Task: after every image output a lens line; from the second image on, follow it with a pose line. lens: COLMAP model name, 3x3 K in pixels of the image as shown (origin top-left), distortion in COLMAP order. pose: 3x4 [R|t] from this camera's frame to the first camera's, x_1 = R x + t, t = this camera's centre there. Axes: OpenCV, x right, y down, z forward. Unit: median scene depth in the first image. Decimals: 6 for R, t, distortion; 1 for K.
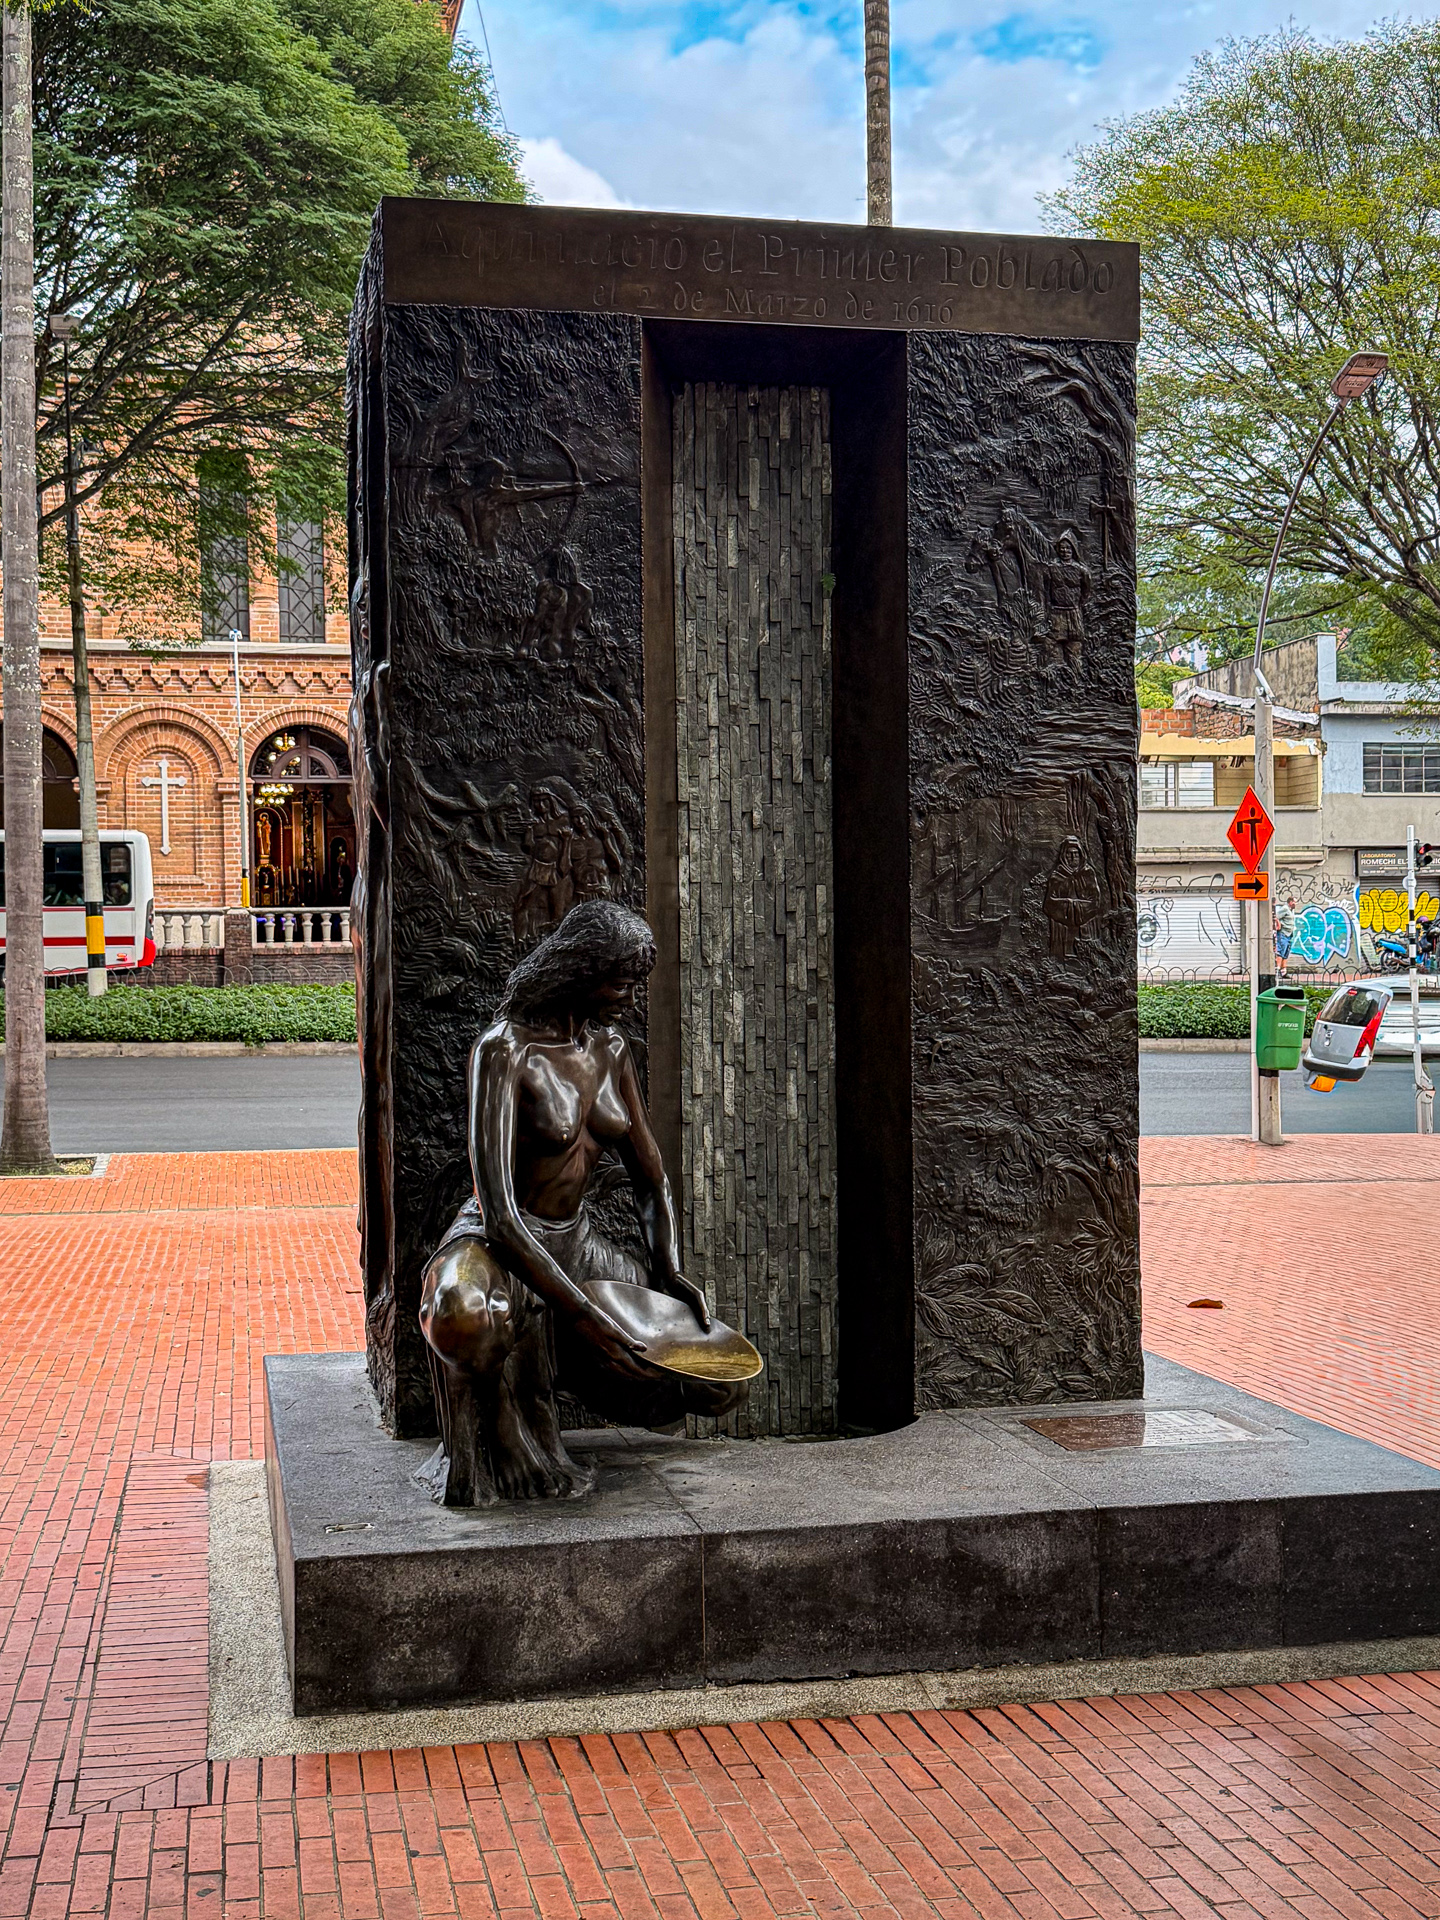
lens RADIAL K [[2248.1, 0, 720.0], [0, 2248.1, 960.0], [0, 0, 1]] dist [0.024520, -0.004871]
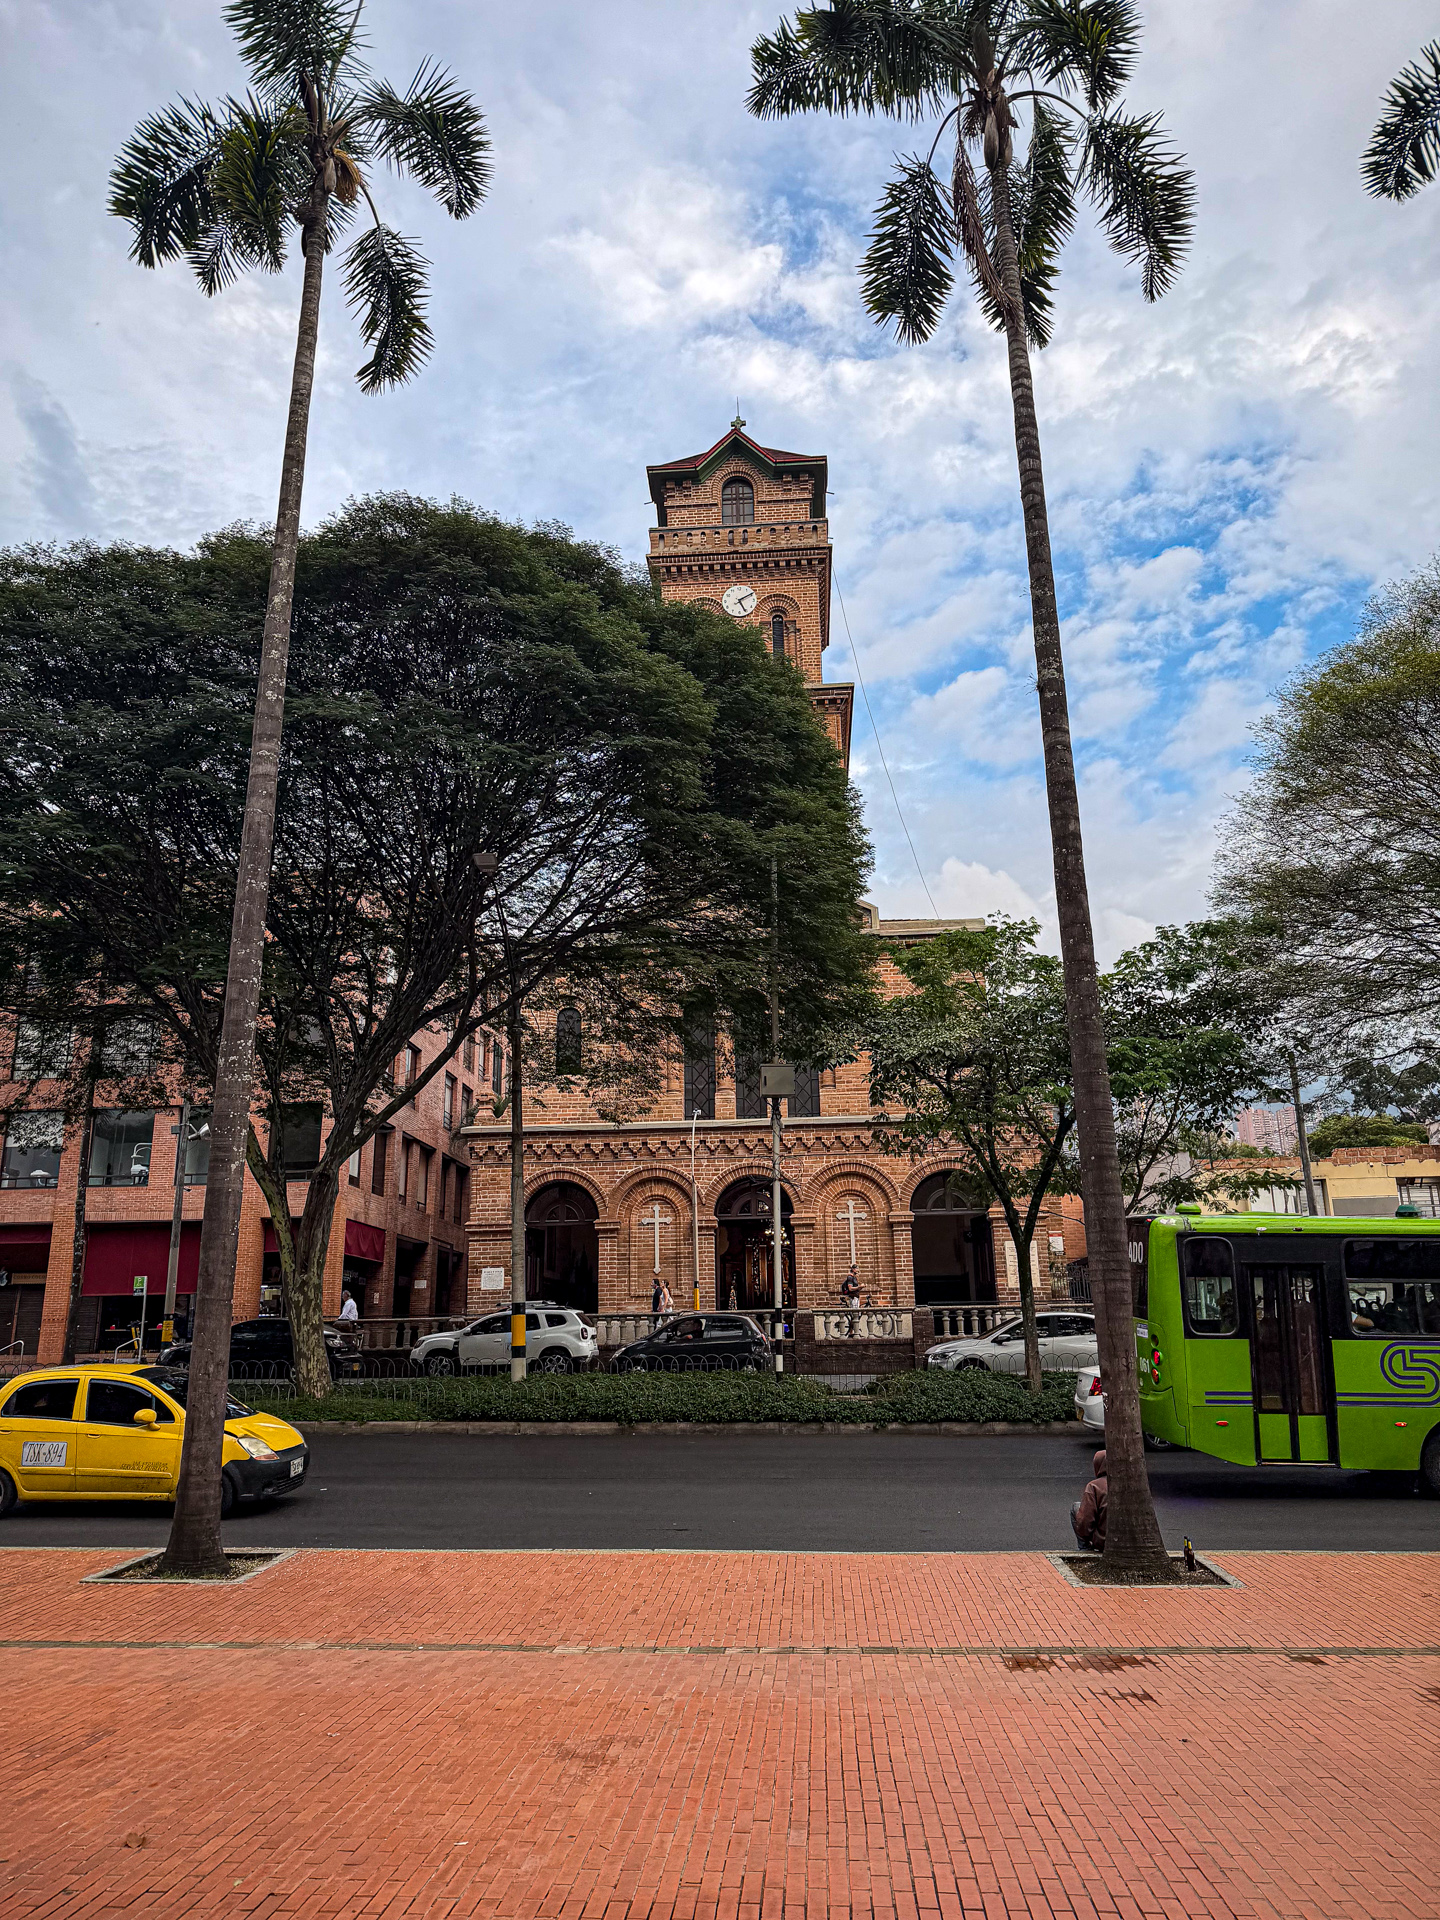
lens RADIAL K [[1369.9, 0, 726.1], [0, 1369.9, 931.8], [0, 0, 1]] dist [0.000653, -0.000679]
pose [[0.962526, -0.085039, -0.257510, 0.050154], [0.005394, 0.955377, -0.295339, 0.002779], [0.271134, 0.282883, 0.920035, 0.258202]]
